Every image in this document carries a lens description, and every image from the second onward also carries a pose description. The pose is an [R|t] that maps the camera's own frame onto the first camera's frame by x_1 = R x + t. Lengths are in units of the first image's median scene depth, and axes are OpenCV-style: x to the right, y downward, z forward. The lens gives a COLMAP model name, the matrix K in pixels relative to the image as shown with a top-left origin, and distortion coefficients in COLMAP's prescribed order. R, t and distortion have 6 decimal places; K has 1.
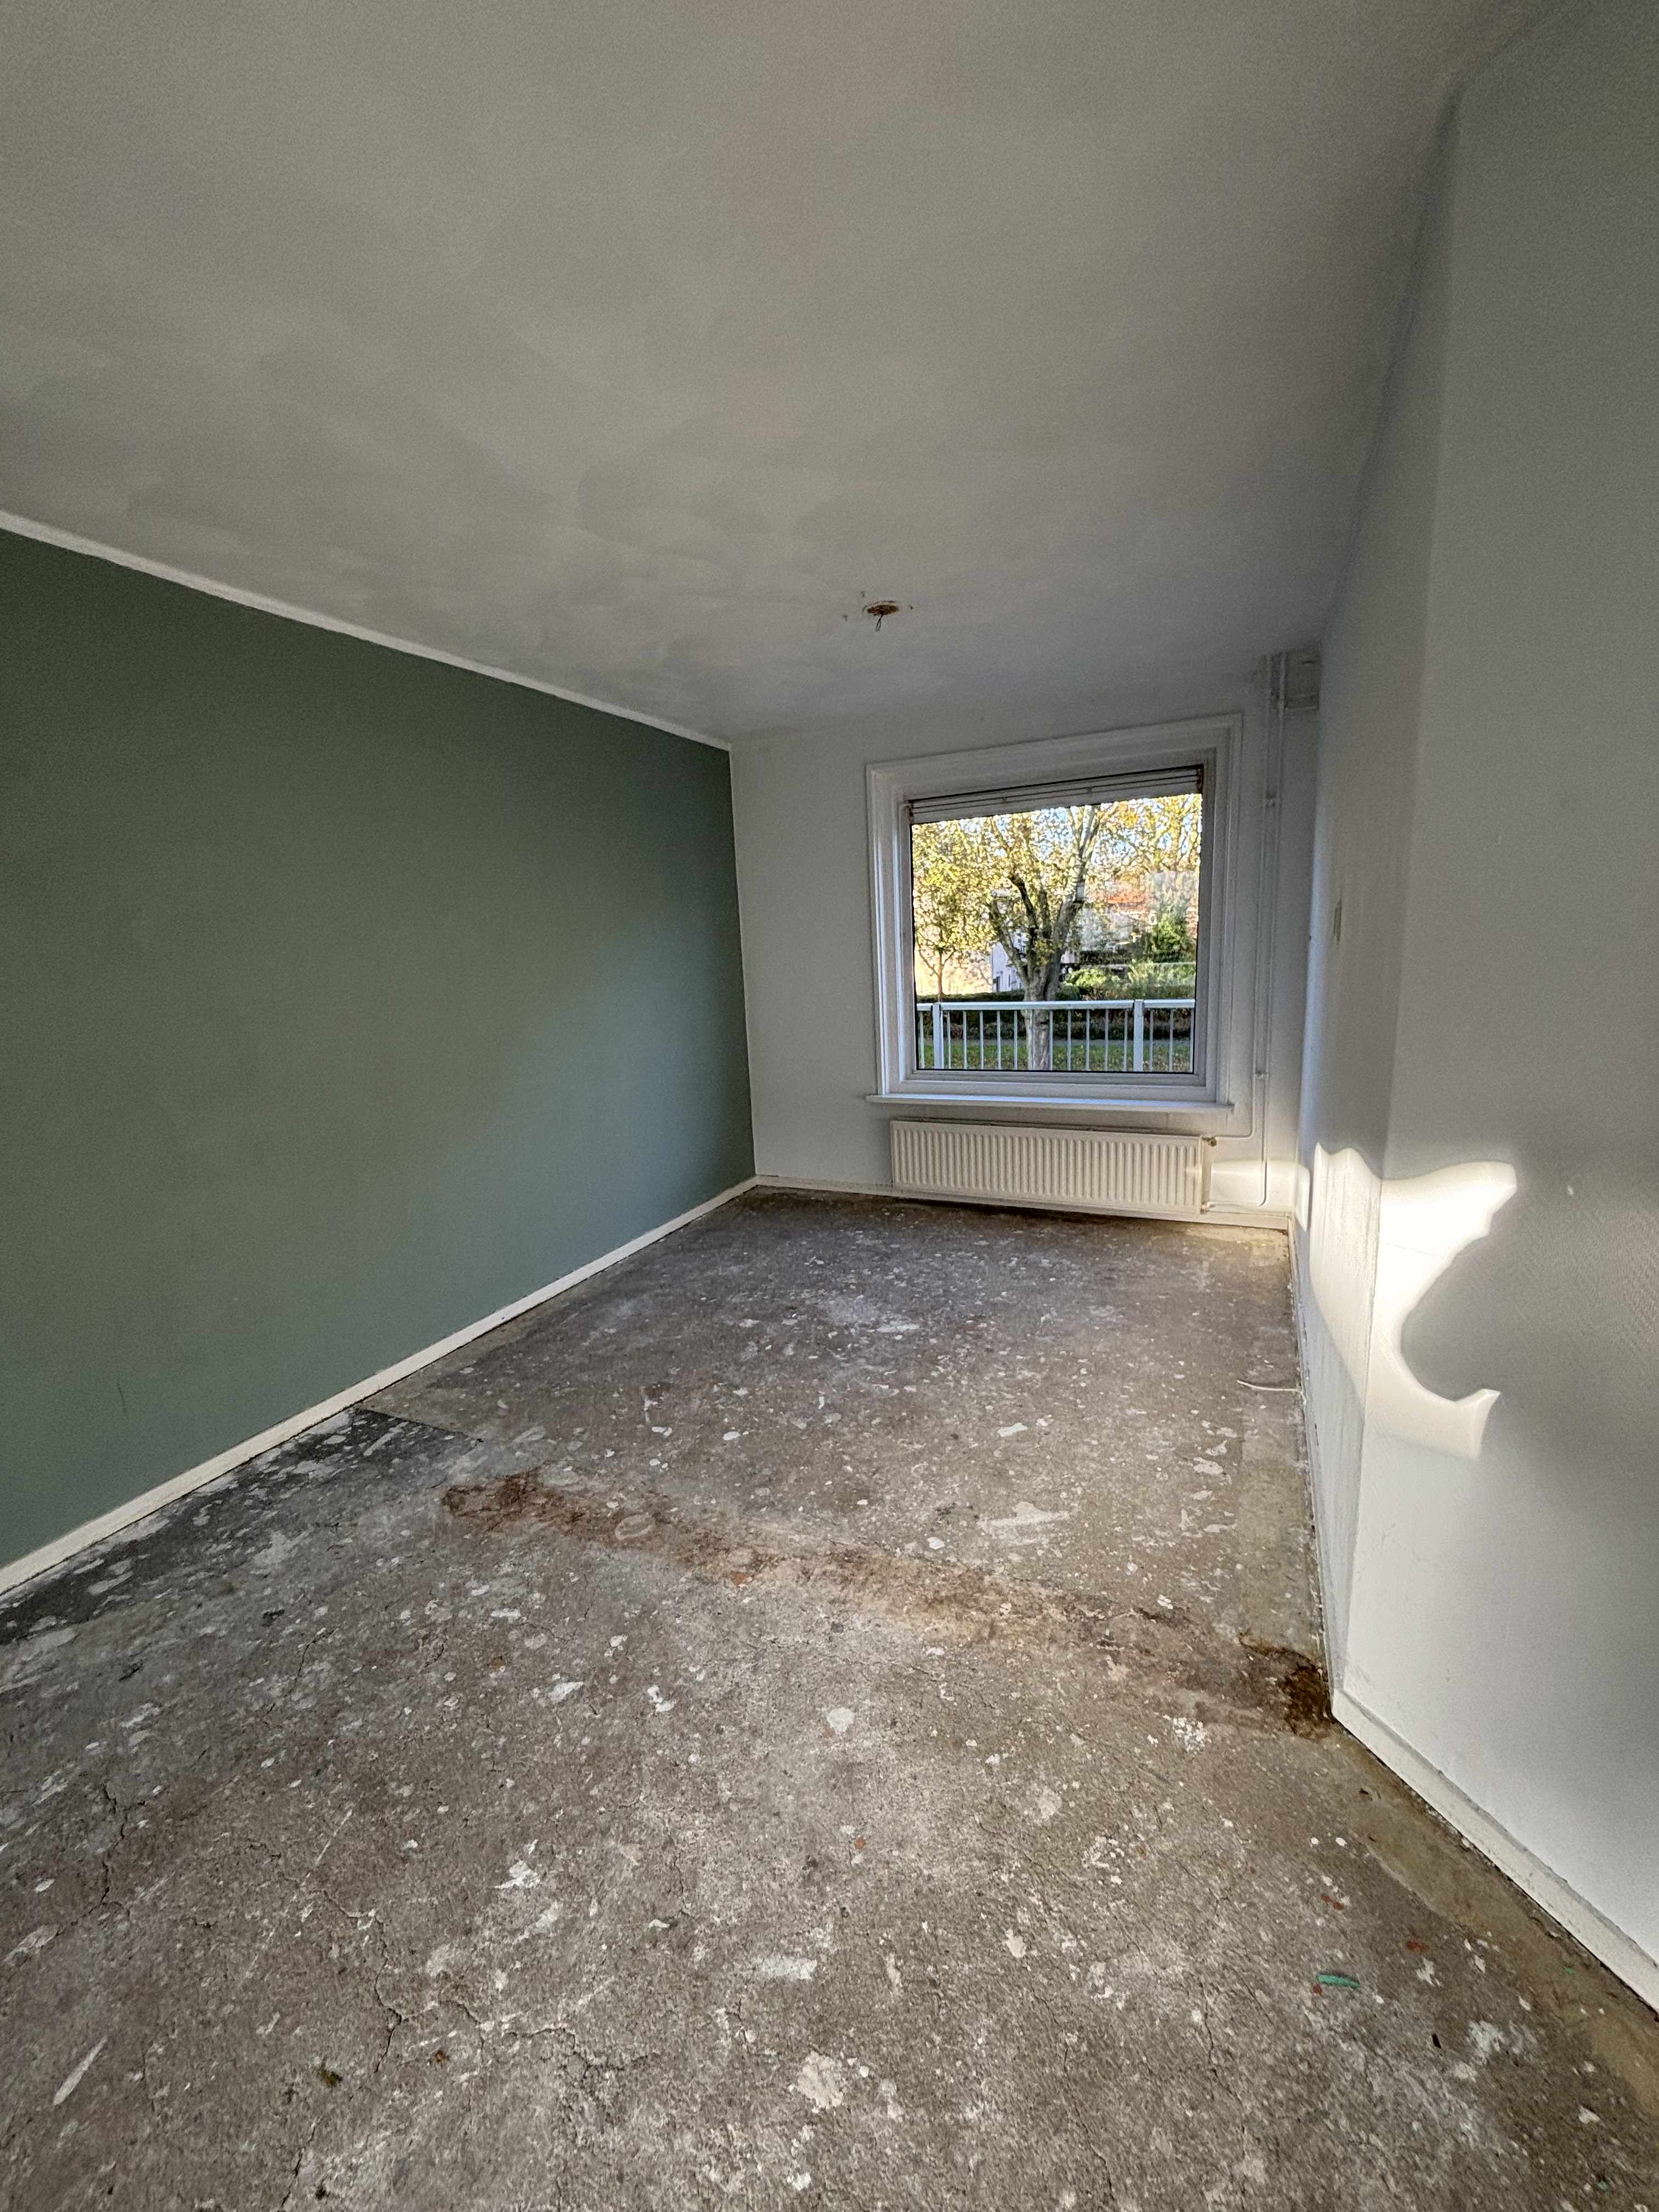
lens RADIAL K [[890.5, 0, 829.5], [0, 890.5, 1106.0], [0, 0, 1]] dist [0.001288, 0.000276]
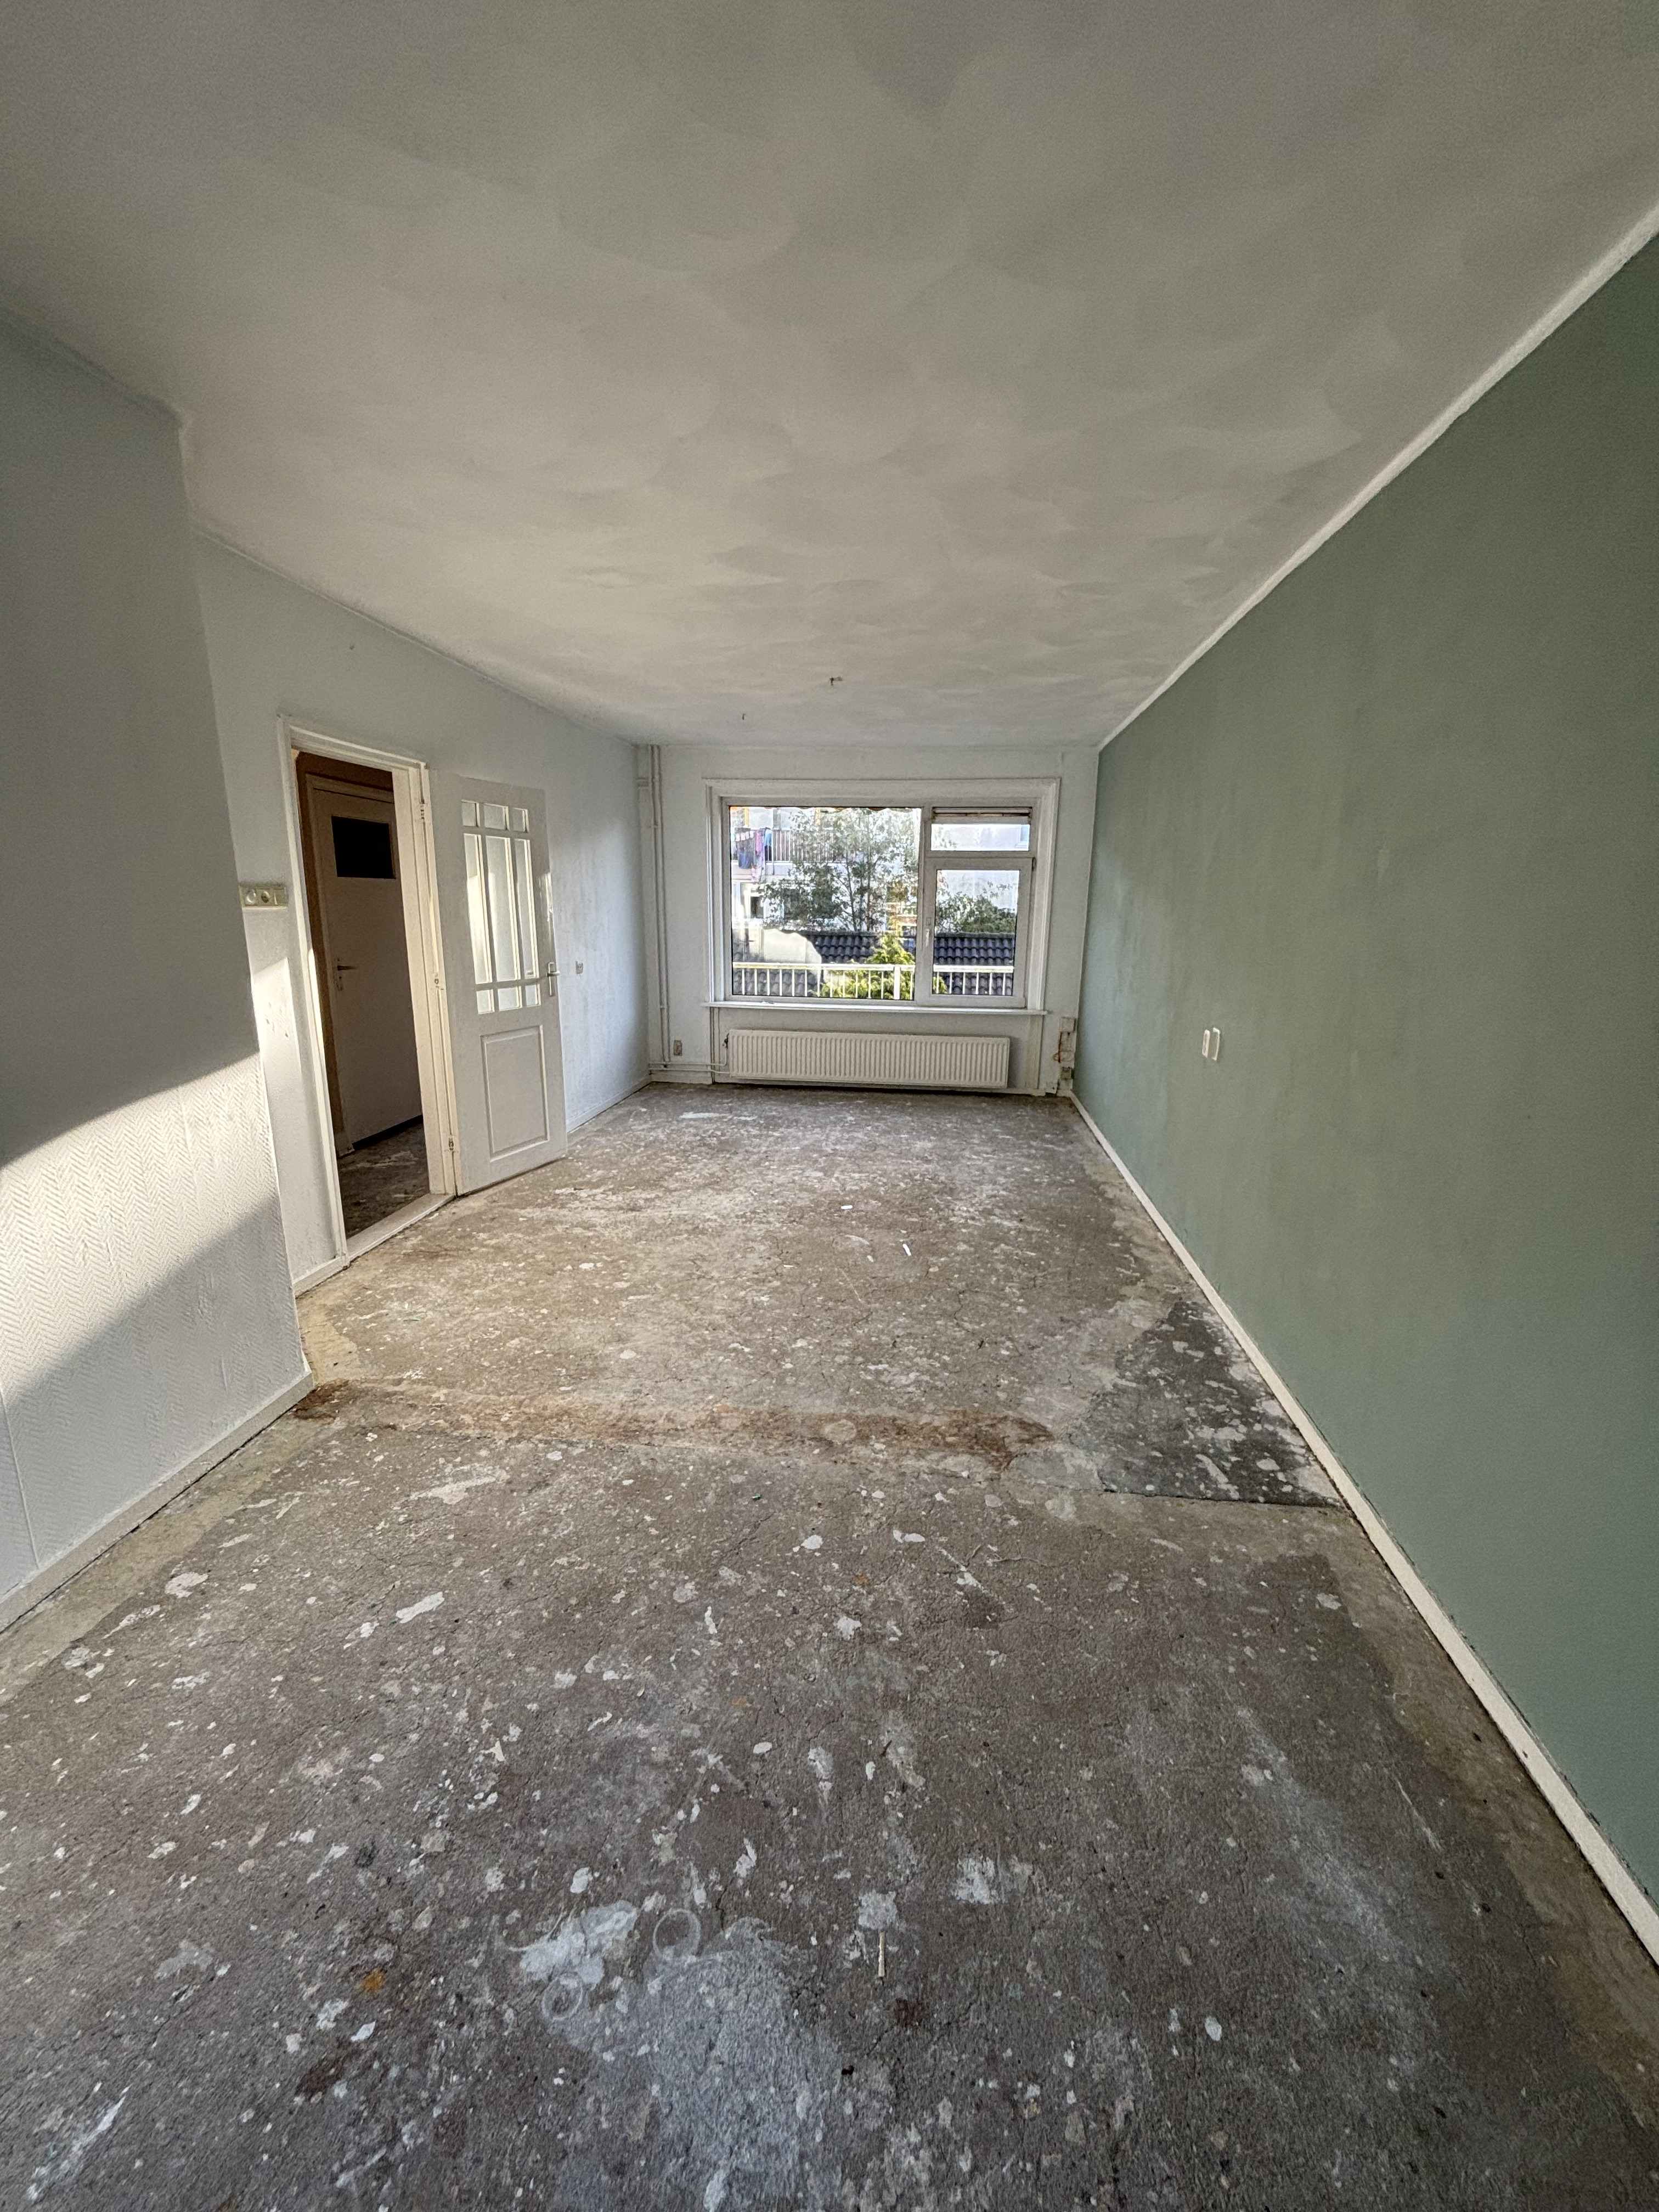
lens RADIAL K [[890.5, 0, 829.5], [0, 890.5, 1106.0], [0, 0, 1]] dist [0.001288, 0.000276]
pose [[-0.948692, 0.104112, -0.298569, 0.068652], [-0.028580, 0.912141, 0.408879, -0.299045], [0.314906, 0.396433, -0.862366, 1.581681]]
